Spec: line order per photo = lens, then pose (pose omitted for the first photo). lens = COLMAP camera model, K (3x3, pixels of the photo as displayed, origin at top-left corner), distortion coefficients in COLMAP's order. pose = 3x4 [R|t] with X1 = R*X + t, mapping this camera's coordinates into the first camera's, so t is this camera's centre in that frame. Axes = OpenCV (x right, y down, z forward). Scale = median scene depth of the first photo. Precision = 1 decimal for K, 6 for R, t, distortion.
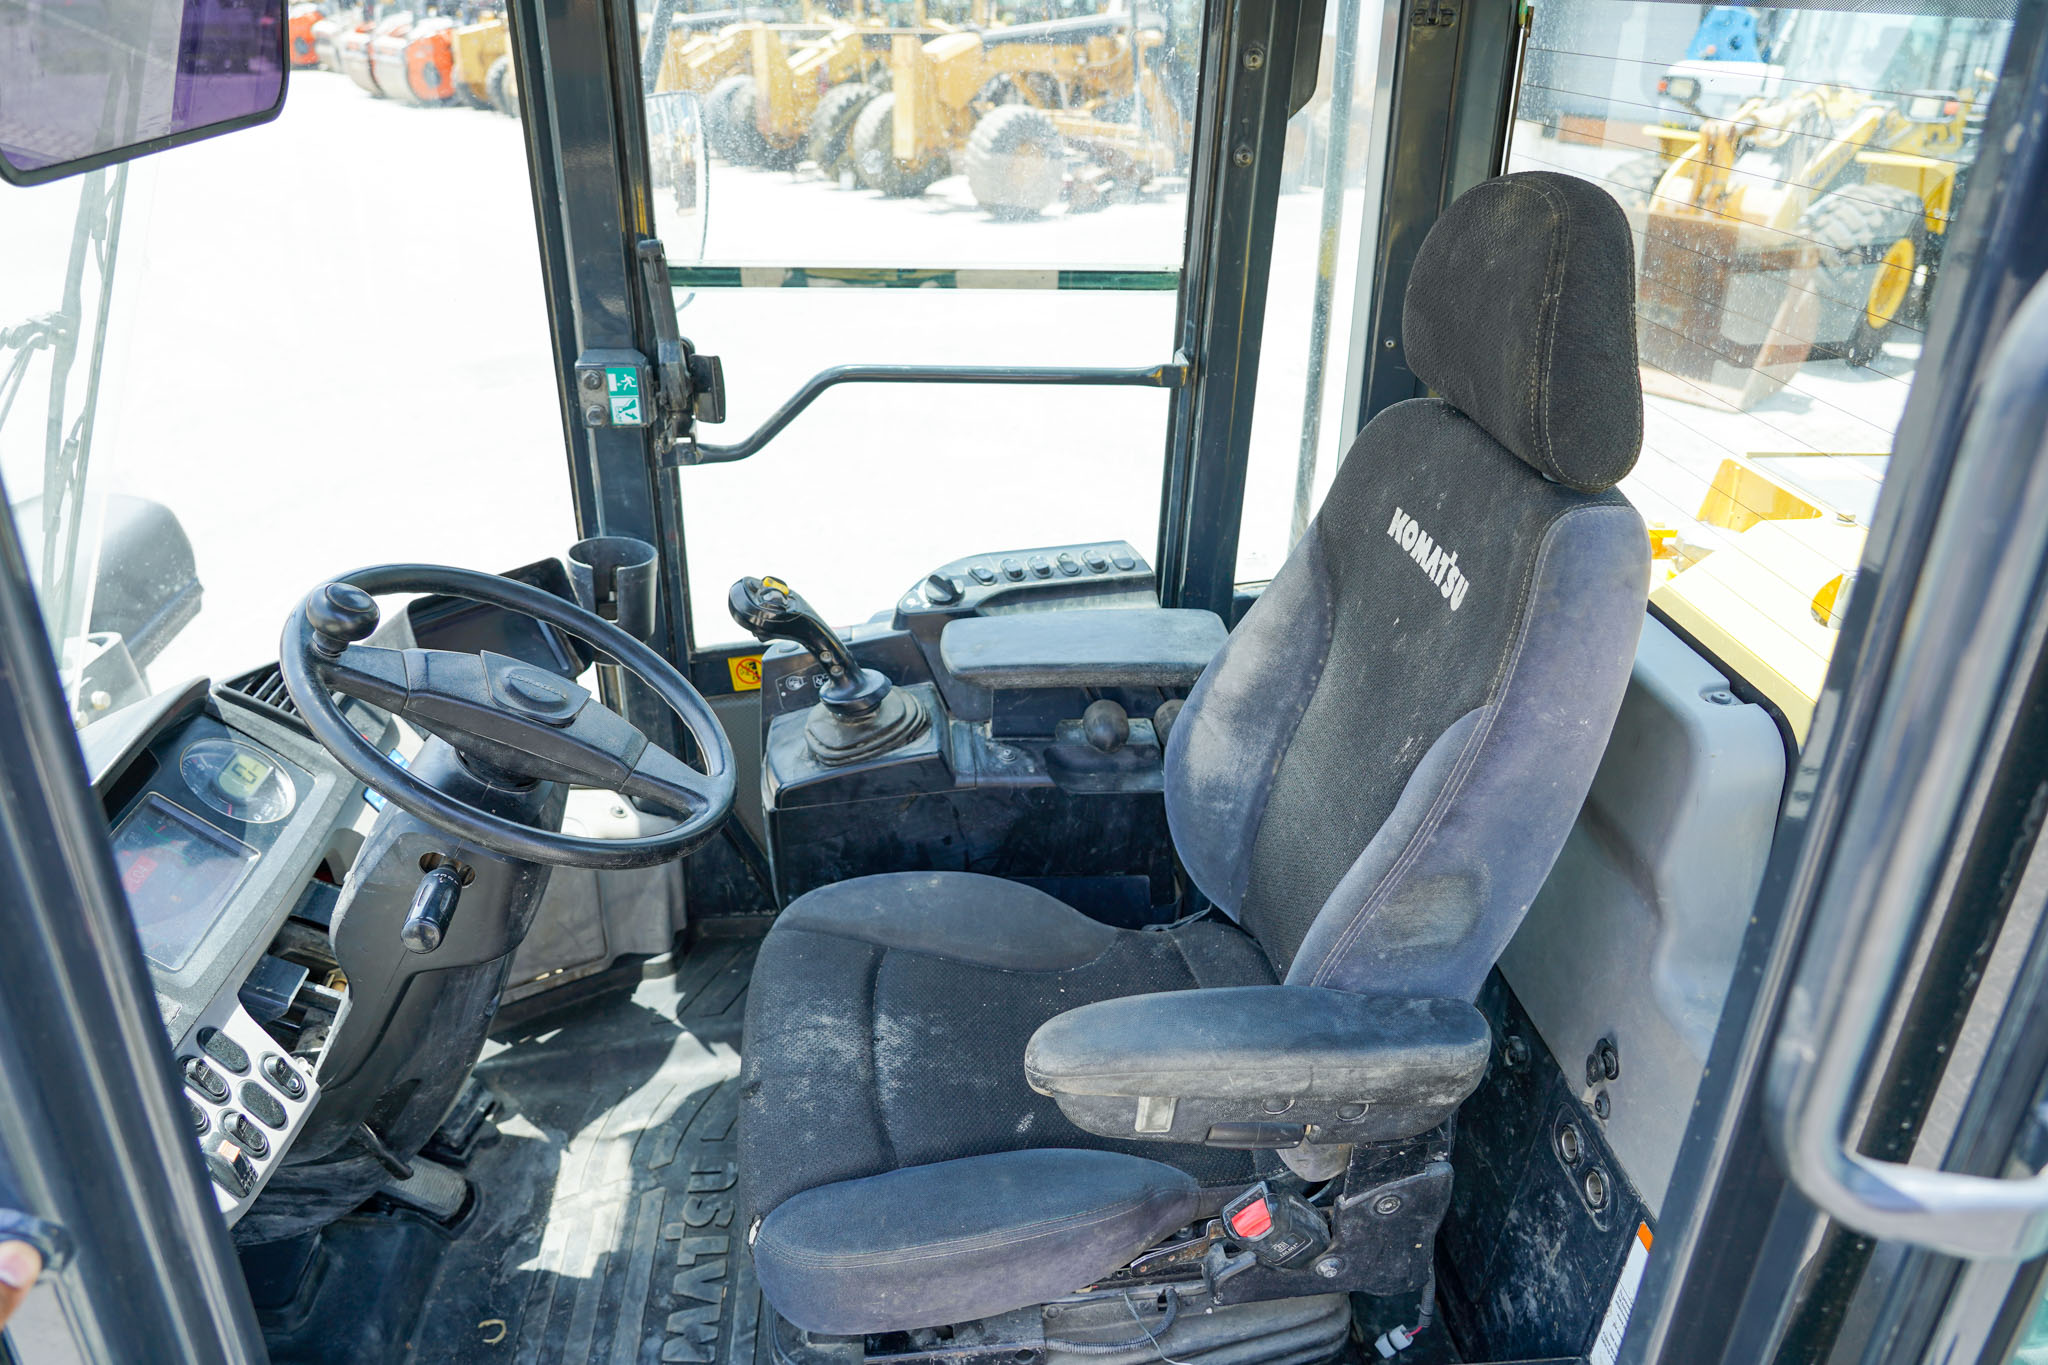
lens RADIAL K [[1388.5, 0, 1009.4], [0, 1388.5, 682.8], [0, 0, 1]] dist [-0.031550, 0.012902]
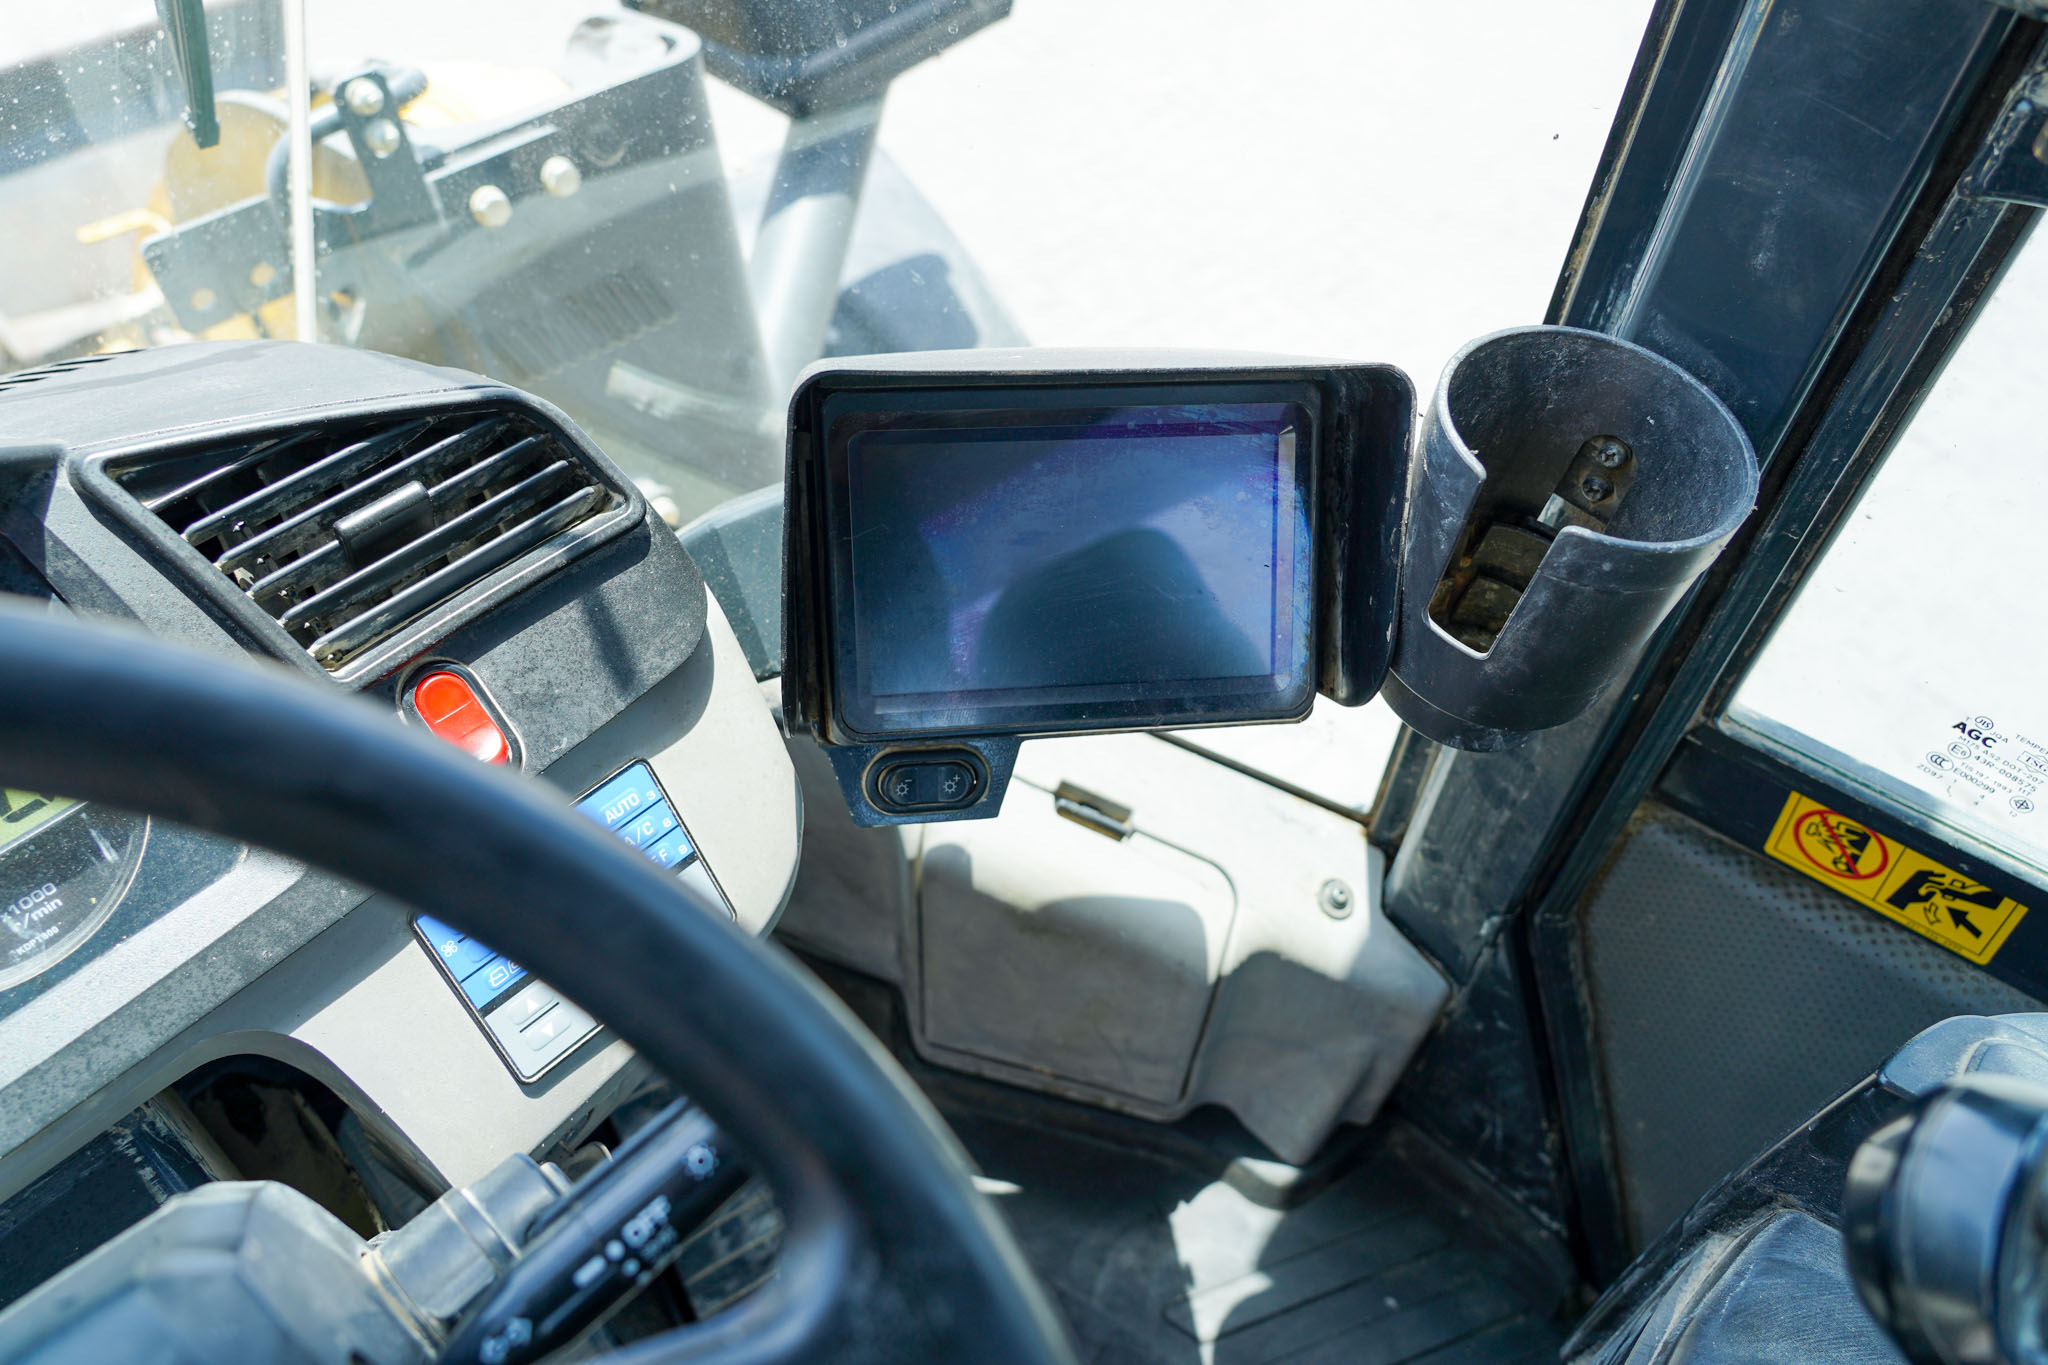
lens RADIAL K [[1388.5, 0, 1029.6], [0, 1388.5, 655.0], [0, 0, 1]] dist [-0.031550, 0.012902]
pose [[0.677748, 0.555099, -0.482207, -0.205526], [-0.356112, 0.821558, 0.445227, -0.135768], [0.643305, -0.130032, 0.754487, 0.707423]]
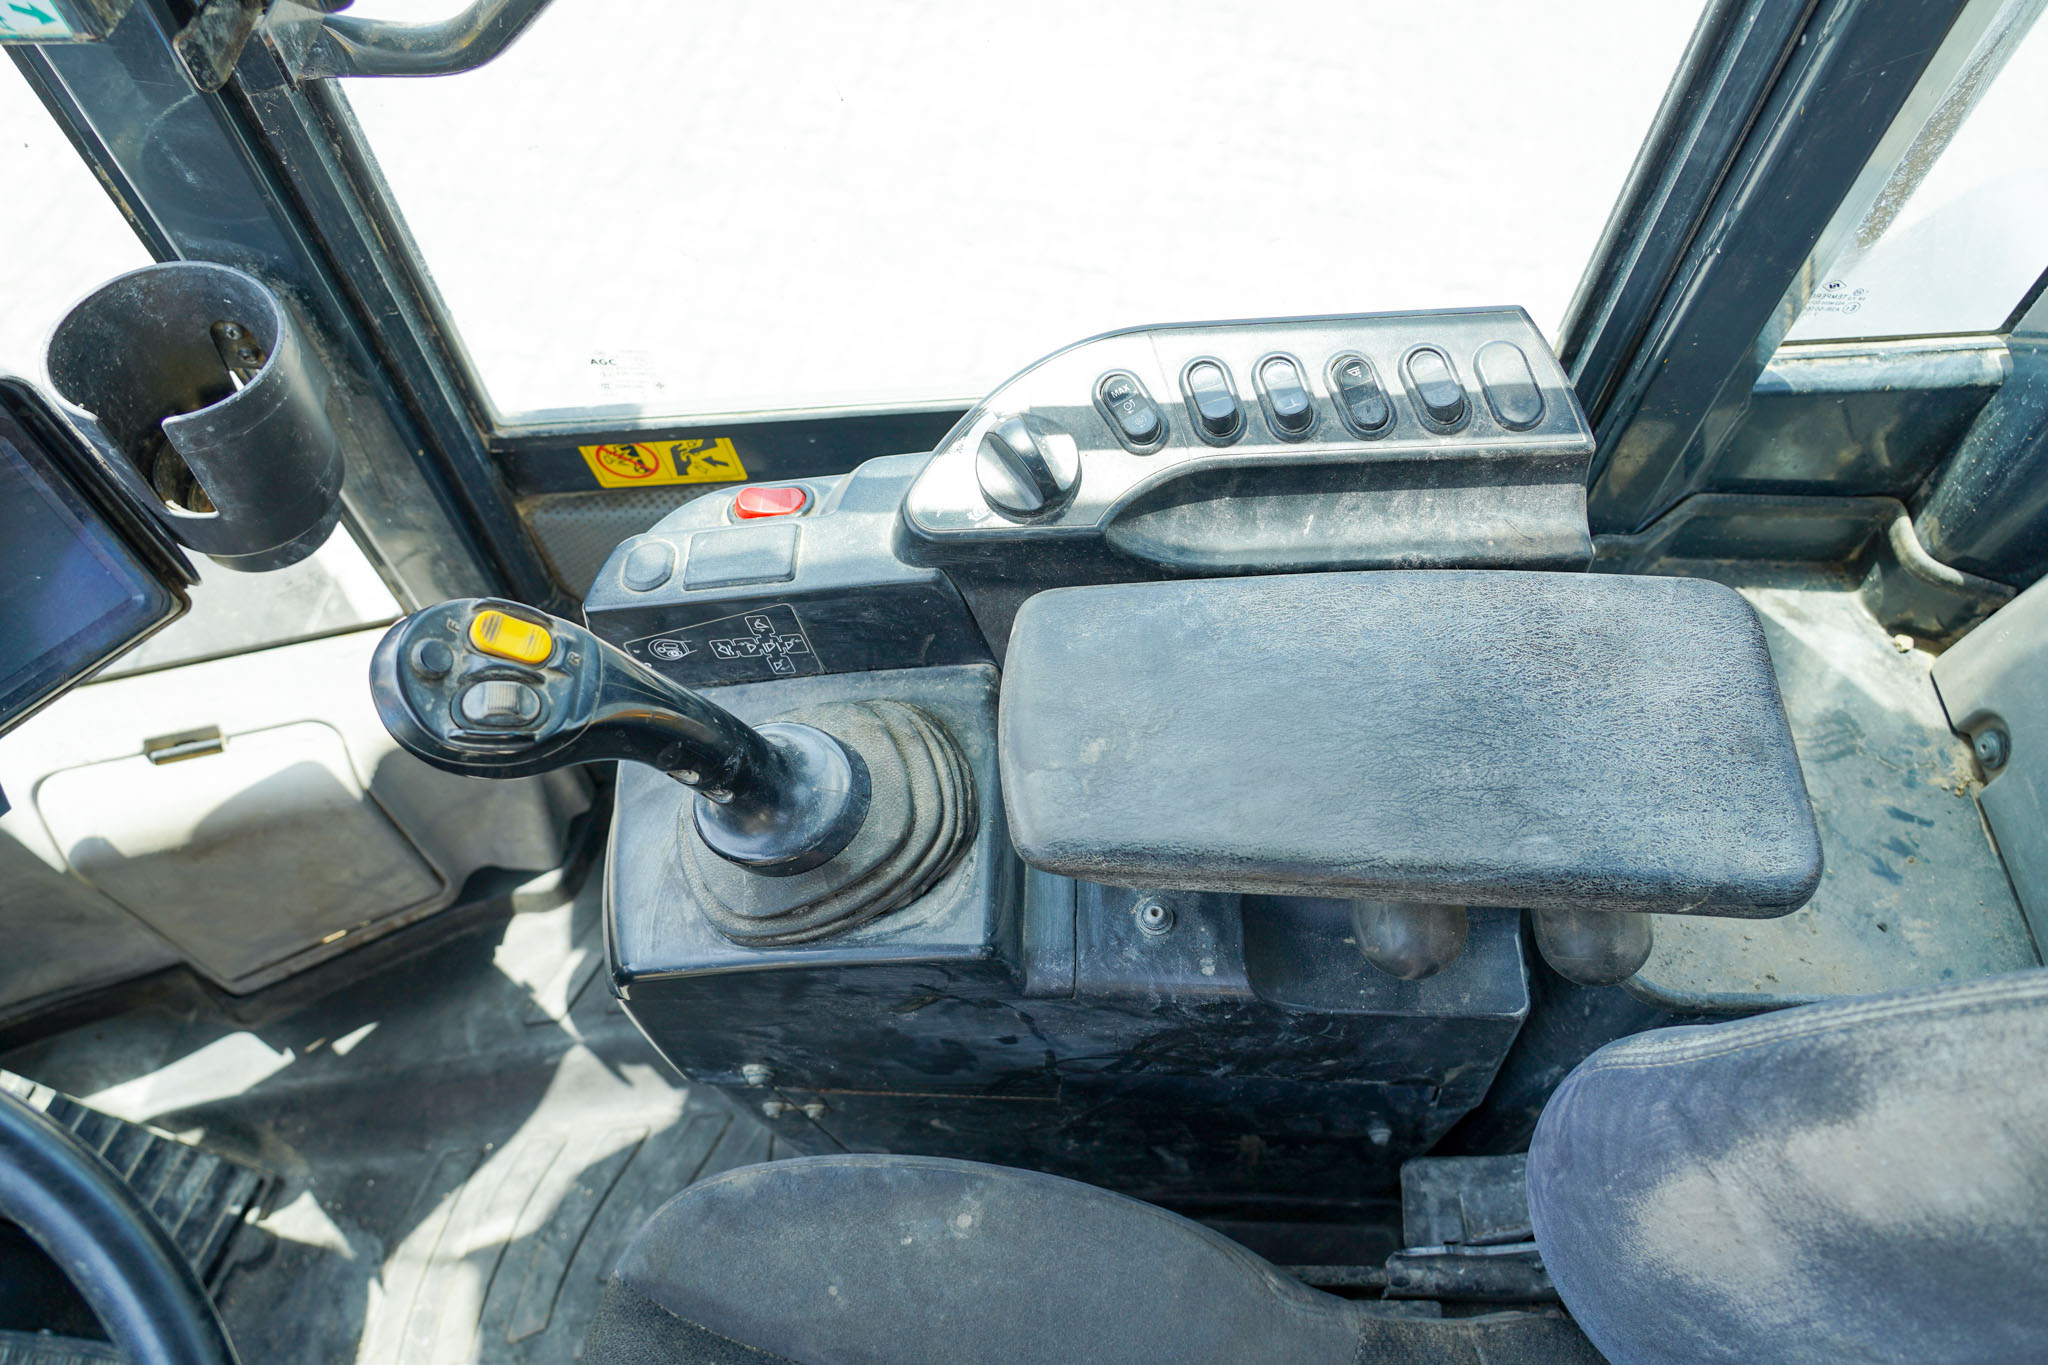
lens RADIAL K [[1388.5, 0, 1022.6], [0, 1388.5, 657.0], [0, 0, 1]] dist [-0.031550, 0.012902]
pose [[0.994245, 0.080333, -0.070872, -0.017016], [-0.032789, 0.858020, 0.512568, -0.217267], [0.101986, -0.507295, 0.855717, 0.645358]]
